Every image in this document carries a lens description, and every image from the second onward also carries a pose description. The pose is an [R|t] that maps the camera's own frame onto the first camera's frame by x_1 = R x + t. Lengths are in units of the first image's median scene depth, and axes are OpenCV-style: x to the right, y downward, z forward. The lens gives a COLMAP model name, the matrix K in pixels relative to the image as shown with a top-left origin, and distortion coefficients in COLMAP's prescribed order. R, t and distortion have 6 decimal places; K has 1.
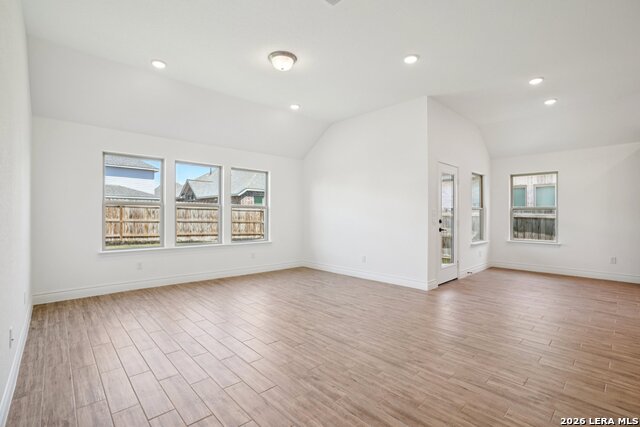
lens RADIAL K [[298.3, 0, 319.0], [0, 298.3, 214.4], [0, 0, 1]] dist [-0.037344, 0.011720]
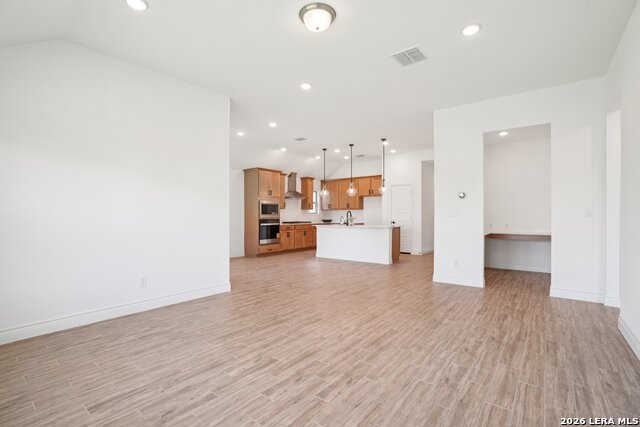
lens RADIAL K [[298.3, 0, 323.8], [0, 298.3, 214.2], [0, 0, 1]] dist [-0.037344, 0.011720]
pose [[-0.162258, 0.005208, 0.986735, -1.073827], [0.004533, 0.999979, -0.004533, 0.003423], [-0.986738, 0.003737, -0.162278, 1.354479]]
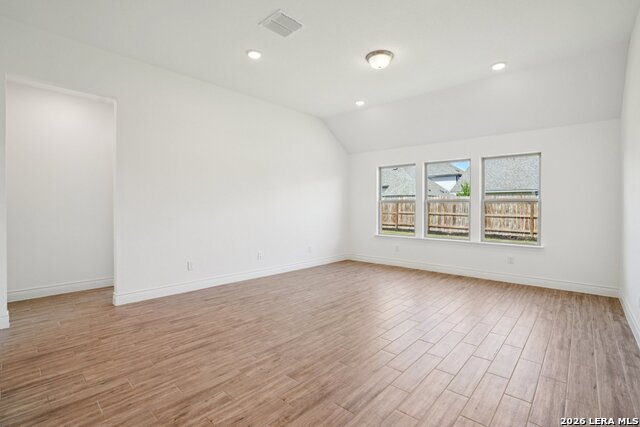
lens RADIAL K [[298.3, 0, 319.9], [0, 298.3, 218.7], [0, 0, 1]] dist [-0.037344, 0.011720]
pose [[0.078621, 0.034233, -0.996317, 1.064398], [-0.007048, 0.999404, 0.033783, 0.004225], [0.996880, 0.004366, 0.078816, 0.875211]]
